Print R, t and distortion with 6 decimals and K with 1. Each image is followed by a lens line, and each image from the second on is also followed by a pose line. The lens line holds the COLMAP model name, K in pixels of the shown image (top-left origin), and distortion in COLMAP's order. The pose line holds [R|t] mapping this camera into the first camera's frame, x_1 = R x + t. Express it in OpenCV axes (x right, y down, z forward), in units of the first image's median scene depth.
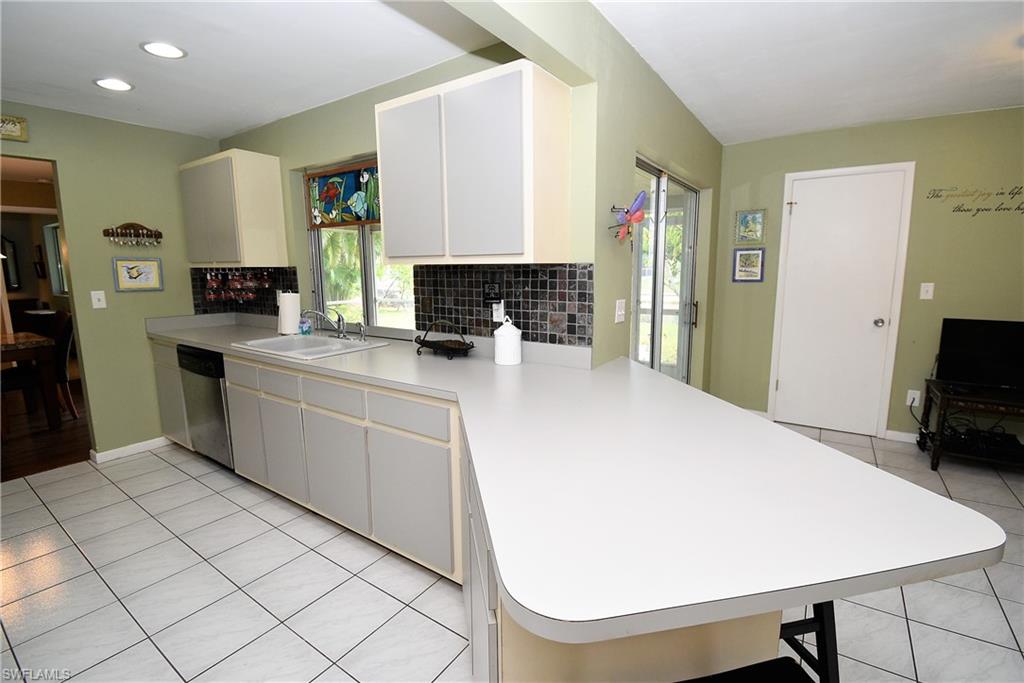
lens RADIAL K [[456.1, 0, 516.0], [0, 456.1, 340.6], [0, 0, 1]] dist [-0.023263, -0.003971]
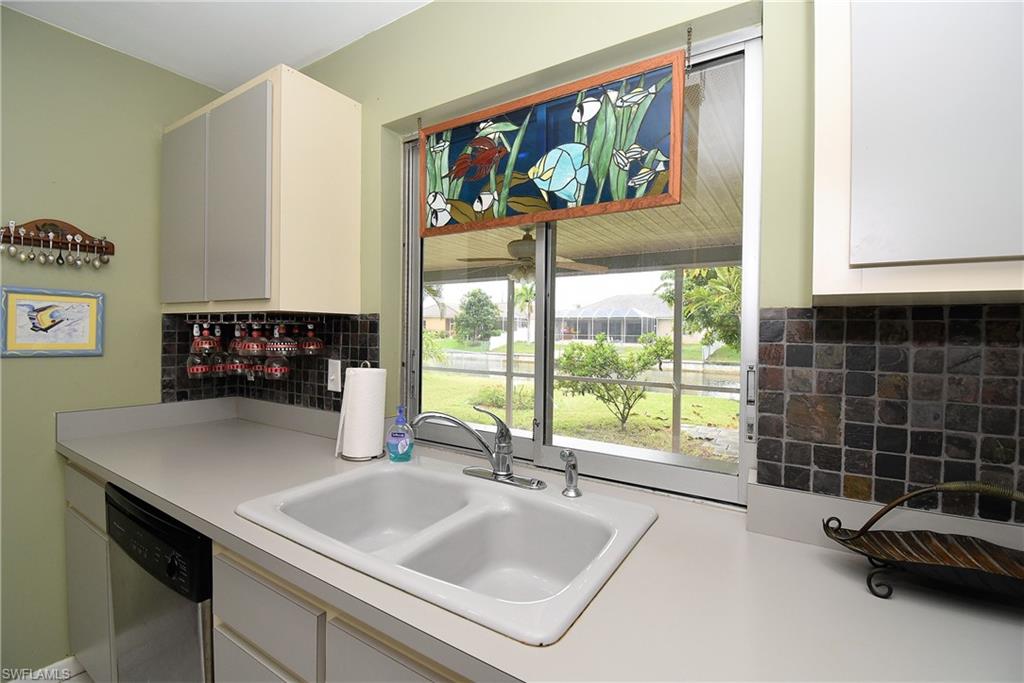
lens RADIAL K [[456.1, 0, 512.4], [0, 456.1, 335.6], [0, 0, 1]] dist [-0.023263, -0.003971]
pose [[0.999735, 0.015828, 0.016713, -0.351827], [-0.013148, 0.988631, -0.149788, -0.068607], [-0.018894, 0.149528, 0.988577, 0.518257]]
